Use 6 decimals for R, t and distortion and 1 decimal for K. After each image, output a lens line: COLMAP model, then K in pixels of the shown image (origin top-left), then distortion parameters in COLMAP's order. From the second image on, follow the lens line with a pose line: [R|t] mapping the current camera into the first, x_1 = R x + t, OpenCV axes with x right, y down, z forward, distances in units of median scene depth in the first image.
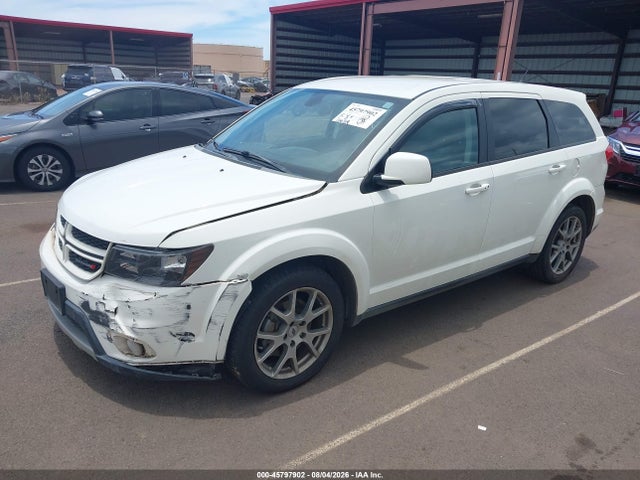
lens RADIAL K [[502.4, 0, 316.2], [0, 502.4, 244.0], [0, 0, 1]] dist [0.025067, -0.031069]
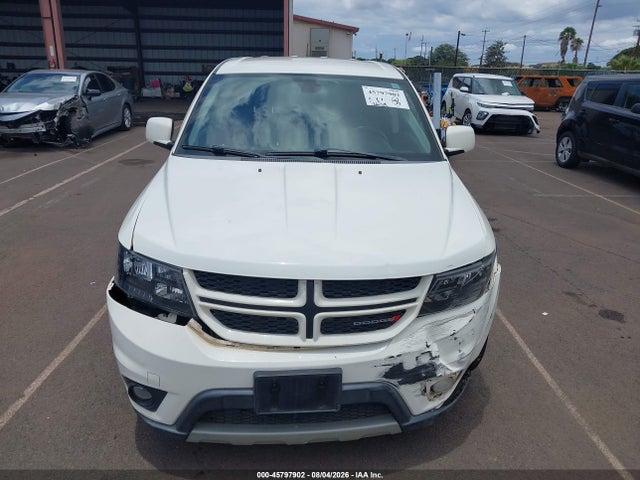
lens RADIAL K [[502.4, 0, 319.8], [0, 502.4, 242.0], [0, 0, 1]] dist [0.025067, -0.031069]
pose [[0.582694, -0.293952, 0.757667, -0.784925], [0.259402, 0.950799, 0.169385, -0.167453], [-0.770181, 0.097841, 0.630277, 0.441352]]
